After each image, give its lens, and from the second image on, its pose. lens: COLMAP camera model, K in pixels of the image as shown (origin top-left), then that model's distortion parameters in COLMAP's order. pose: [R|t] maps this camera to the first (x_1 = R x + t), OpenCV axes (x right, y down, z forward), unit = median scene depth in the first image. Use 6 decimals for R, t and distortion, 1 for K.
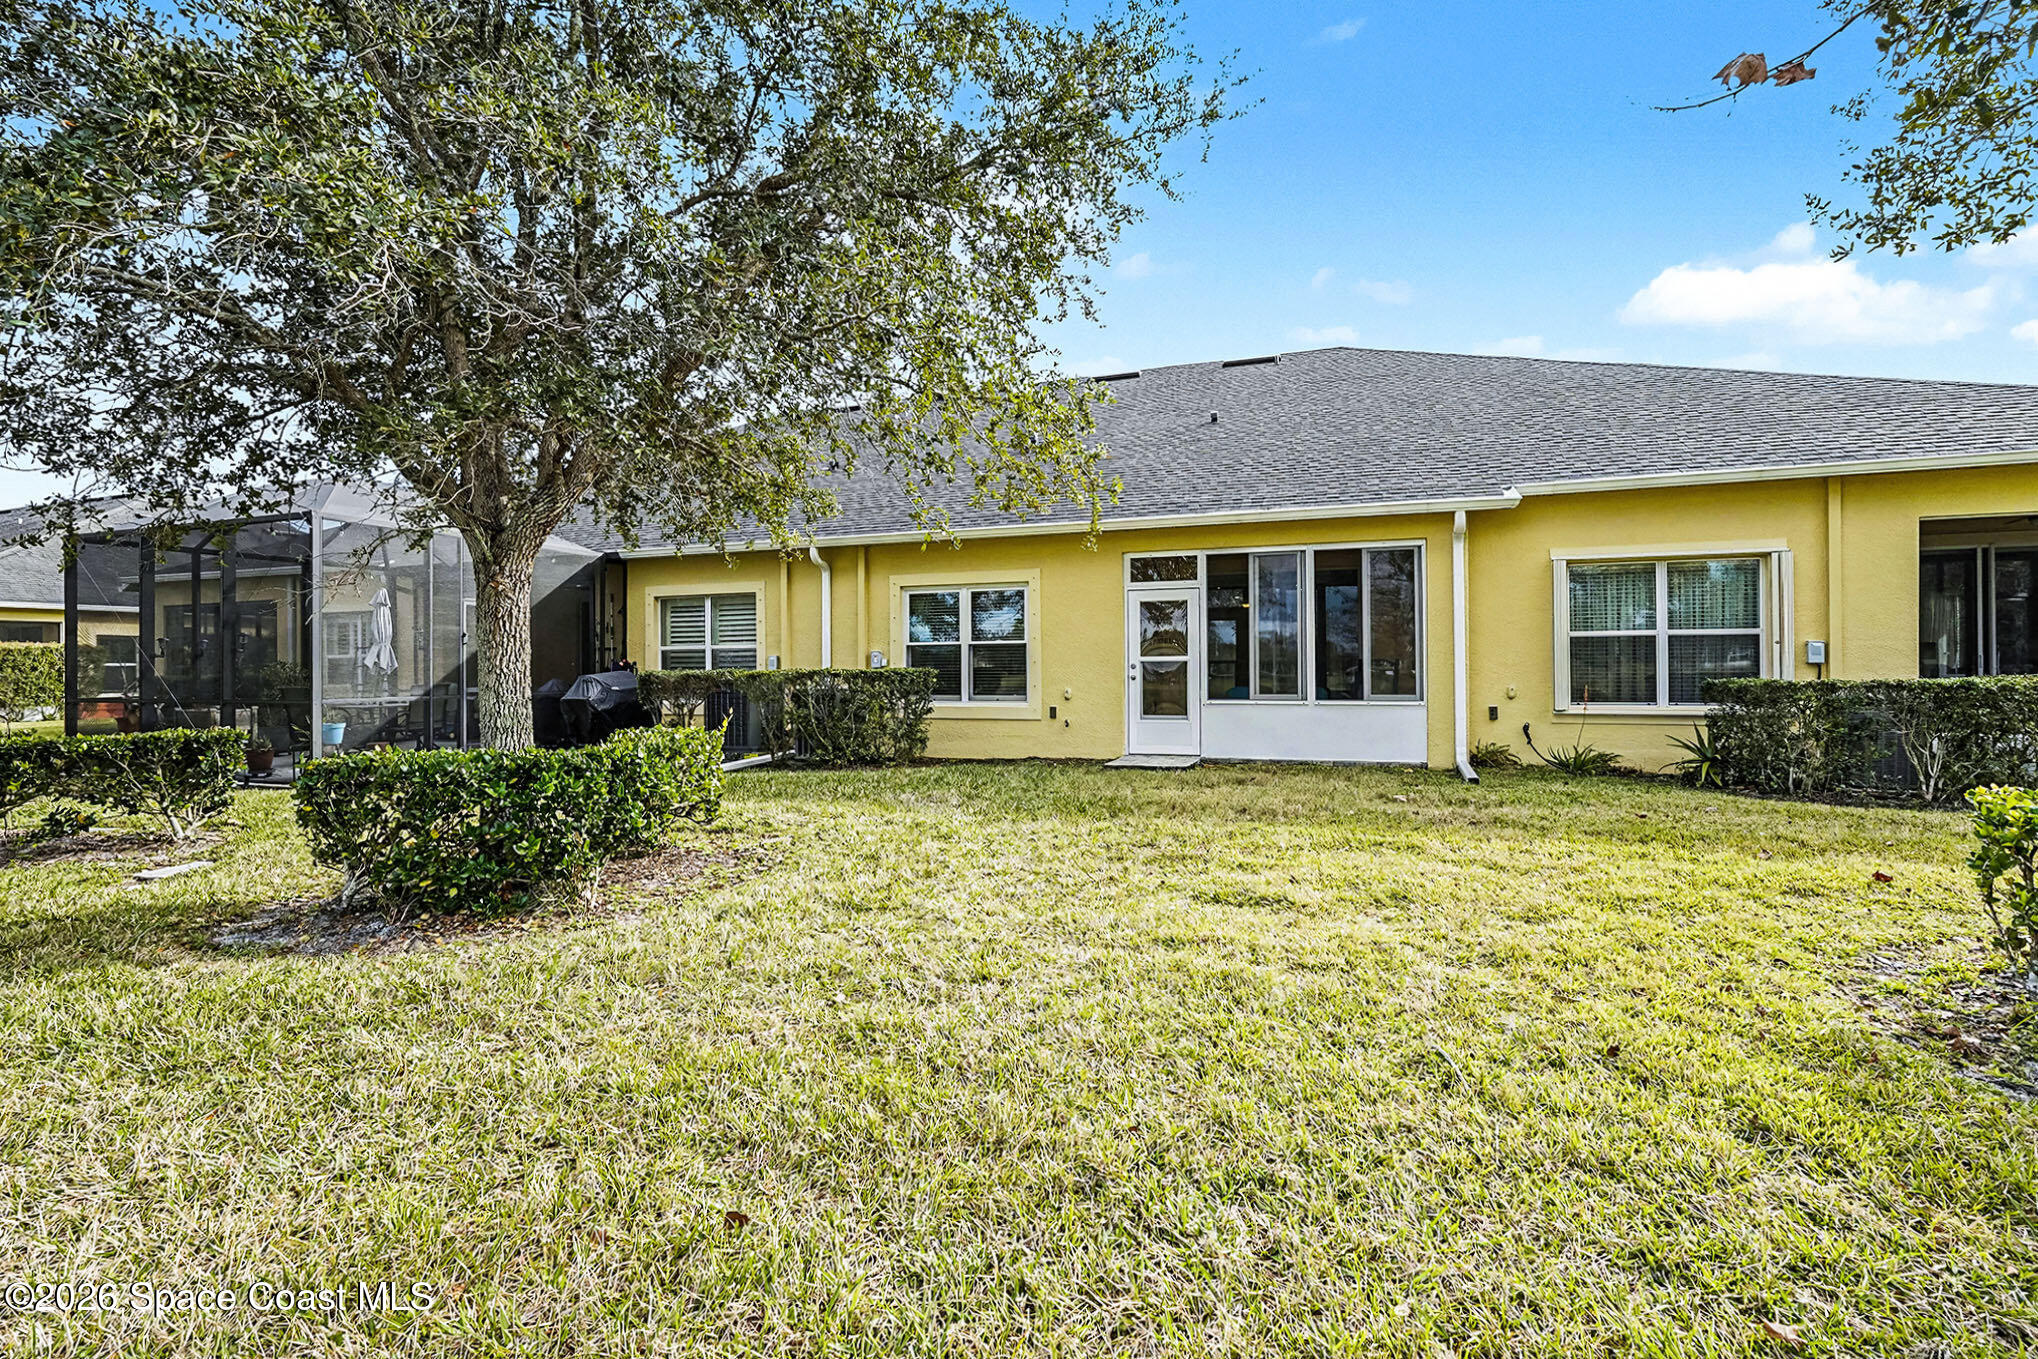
lens RADIAL K [[899.5, 0, 1015.8], [0, 899.5, 680.6], [0, 0, 1]] dist [-0.002752, 0.000939]
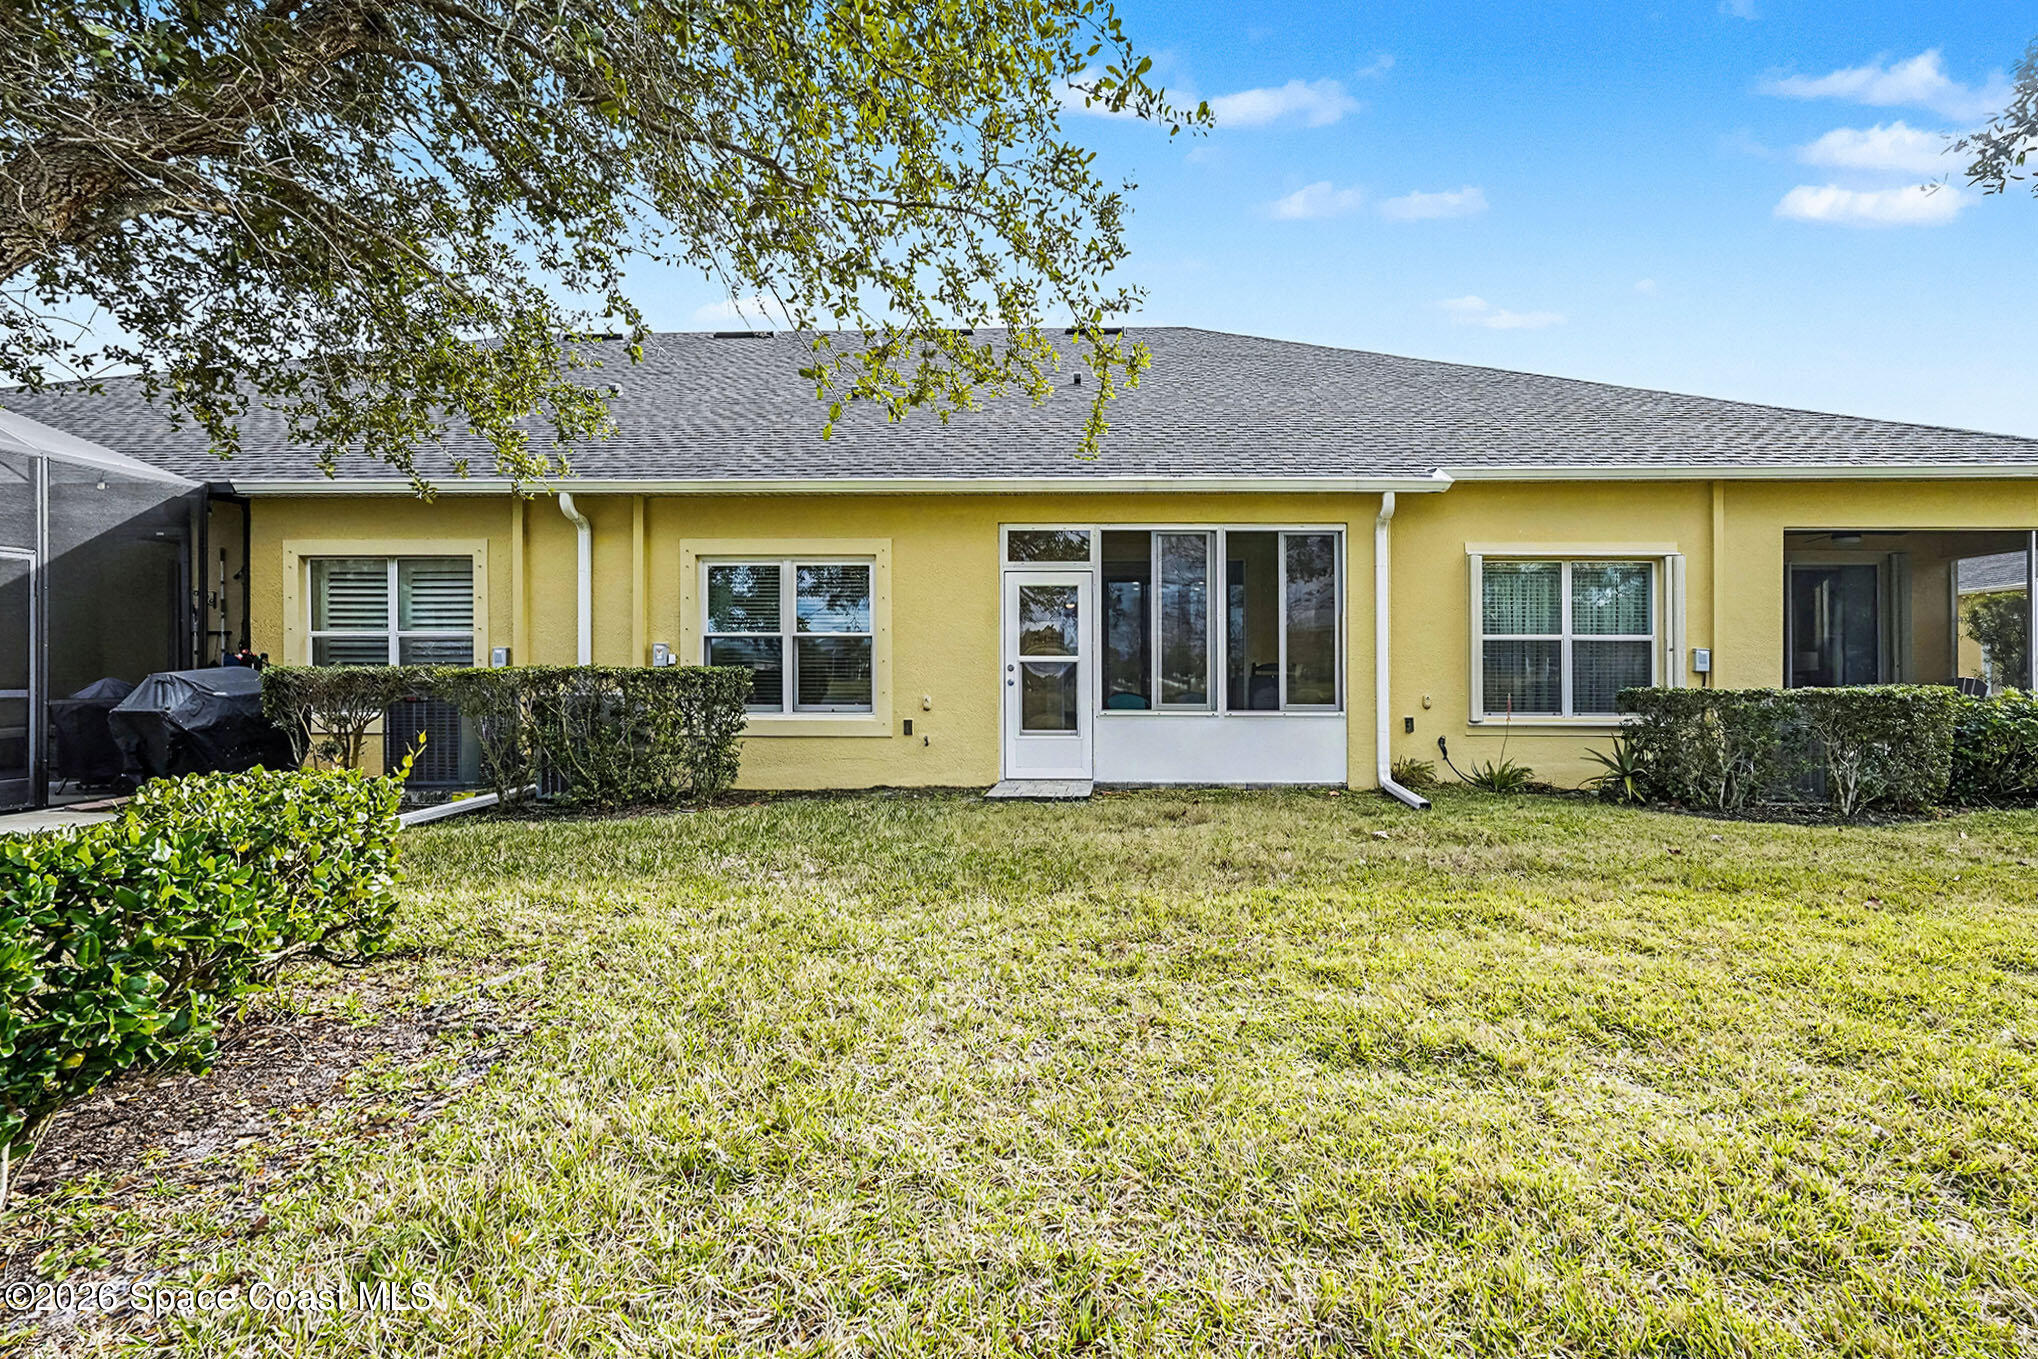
lens RADIAL K [[899.5, 0, 1026.1], [0, 899.5, 696.1], [0, 0, 1]] dist [-0.002752, 0.000939]
pose [[0.963556, 0.002083, 0.267499, -0.071382], [-0.004683, 0.999948, 0.009083, 0.001598], [-0.267466, -0.010005, 0.963515, 0.248207]]
